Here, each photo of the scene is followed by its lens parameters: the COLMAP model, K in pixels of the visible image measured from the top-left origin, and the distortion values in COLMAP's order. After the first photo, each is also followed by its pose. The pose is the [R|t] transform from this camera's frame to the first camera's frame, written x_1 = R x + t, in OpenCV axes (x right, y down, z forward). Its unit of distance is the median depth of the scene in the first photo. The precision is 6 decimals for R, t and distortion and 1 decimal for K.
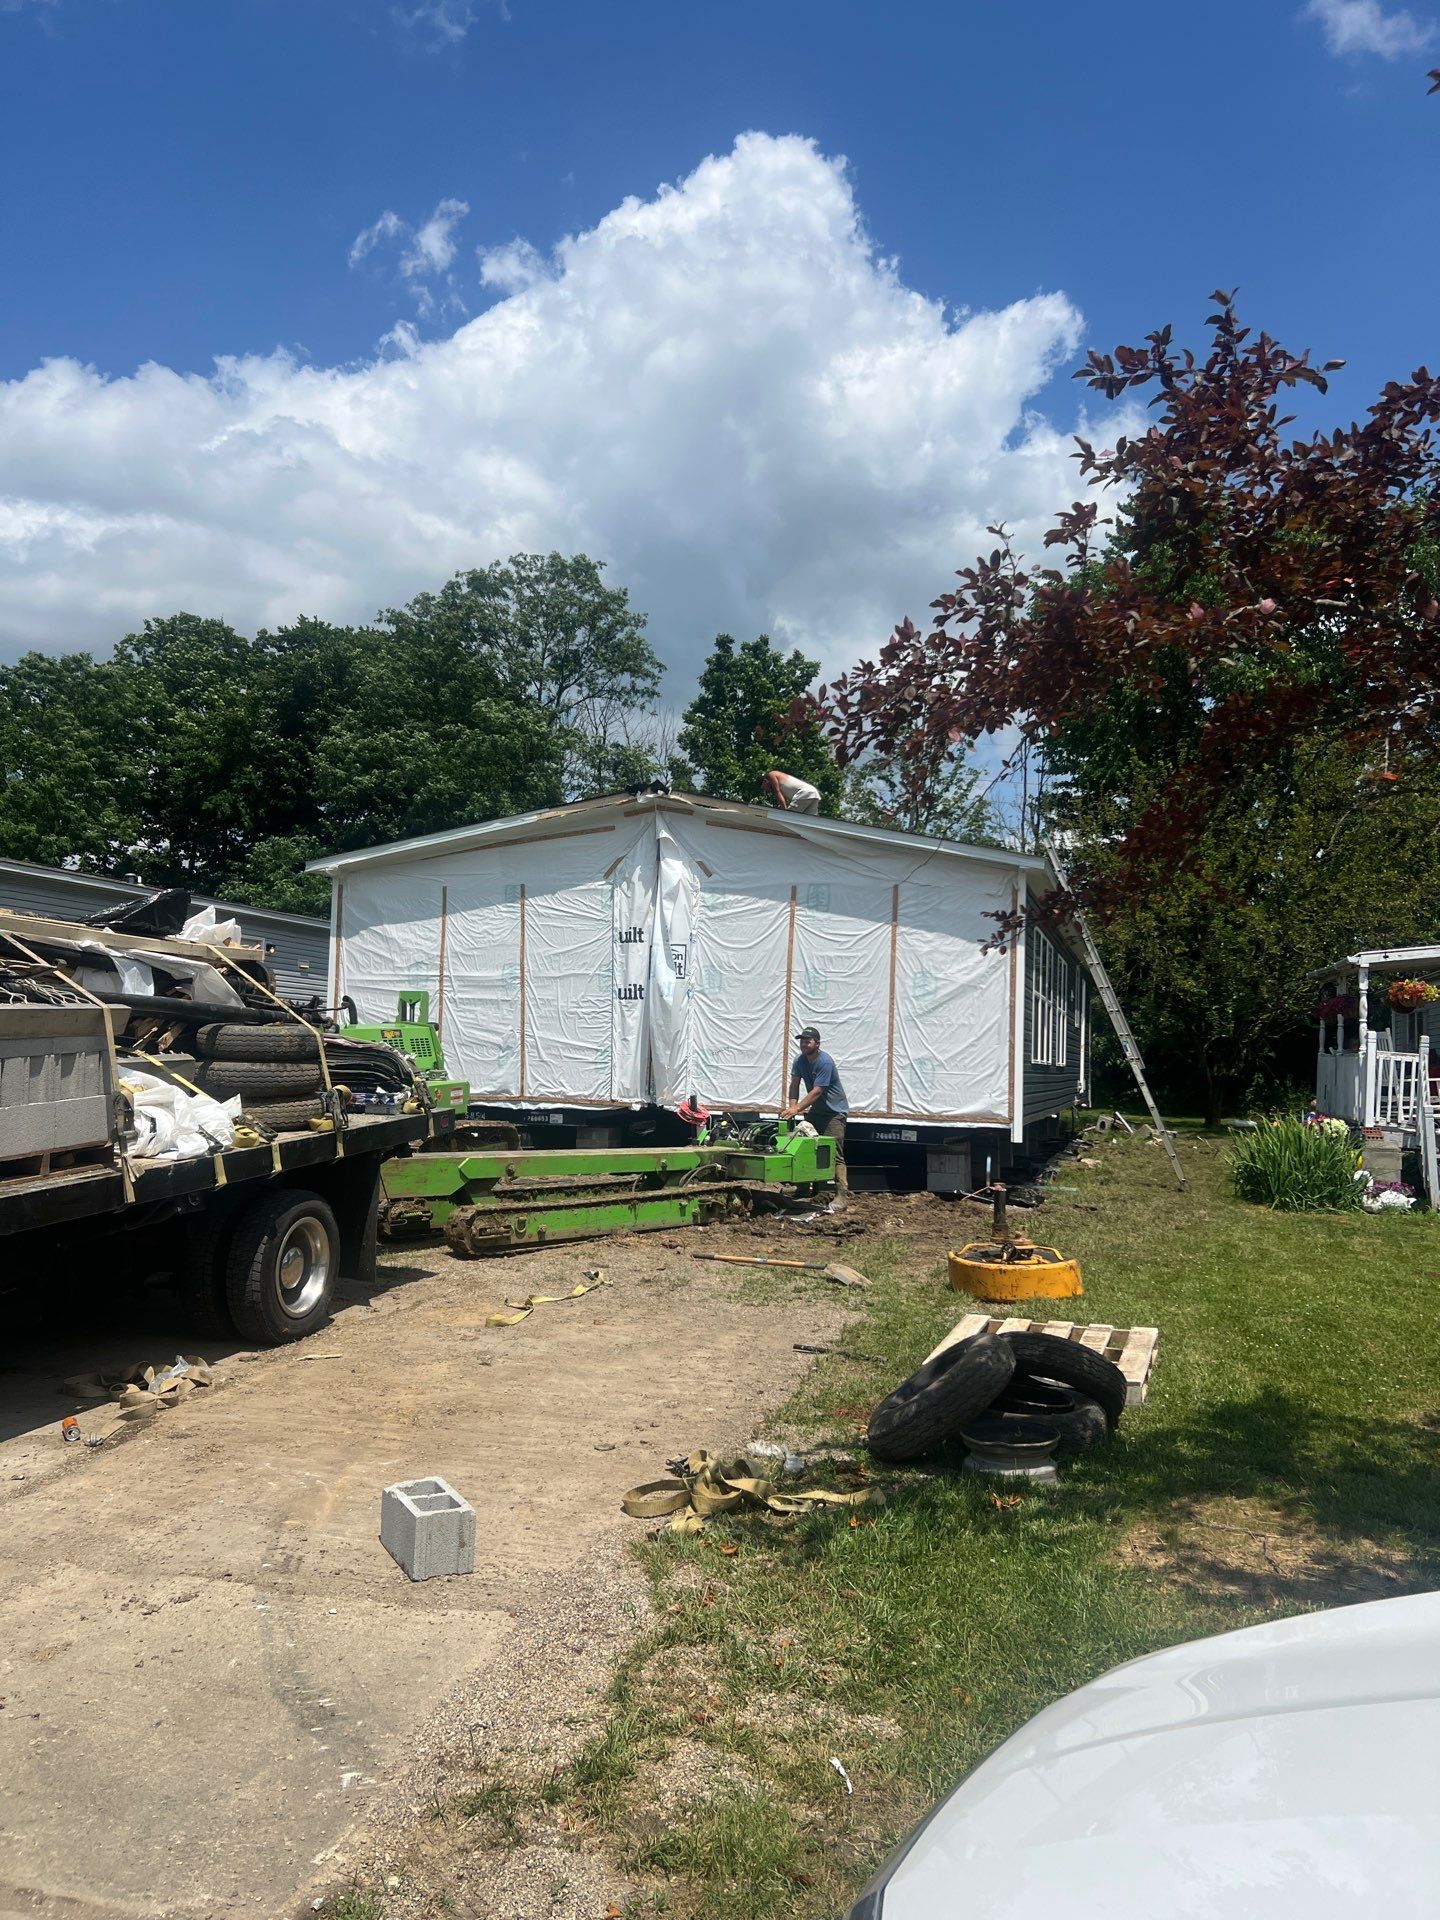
lens RADIAL K [[1547.1, 0, 718.7], [0, 1547.1, 969.9], [0, 0, 1]] dist [0.045735, -0.006377]
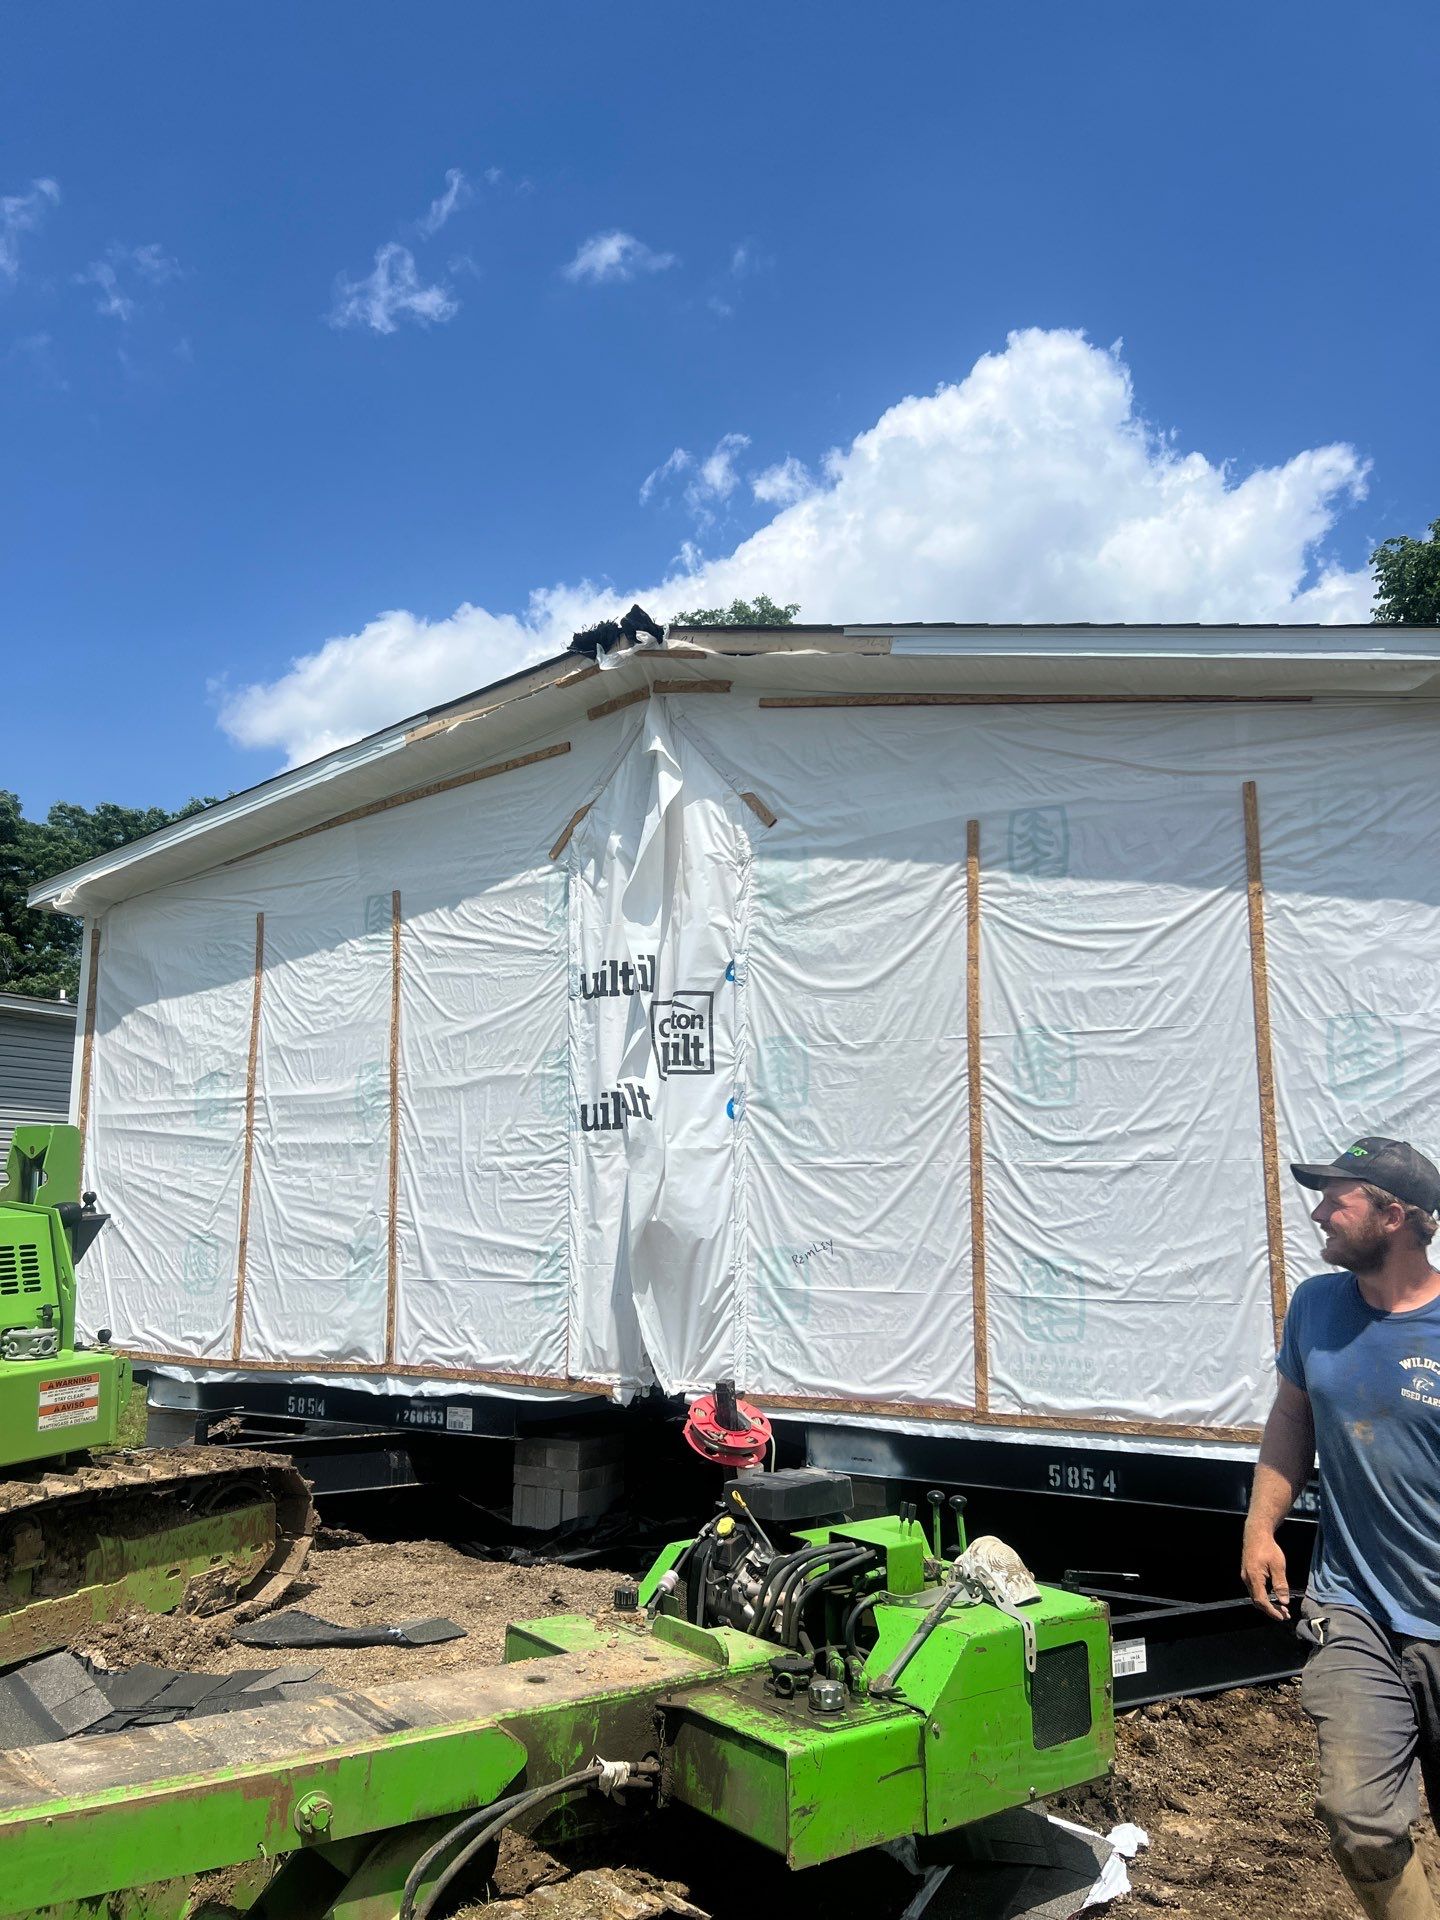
lens RADIAL K [[1547.1, 0, 684.1], [0, 1547.1, 919.1], [0, 0, 1]] dist [0.045735, -0.006377]
pose [[0.976012, -0.062542, -0.208542, 0.054408], [0.030826, 0.987899, -0.152001, 0.026454], [0.215525, 0.141927, 0.966129, 0.573582]]
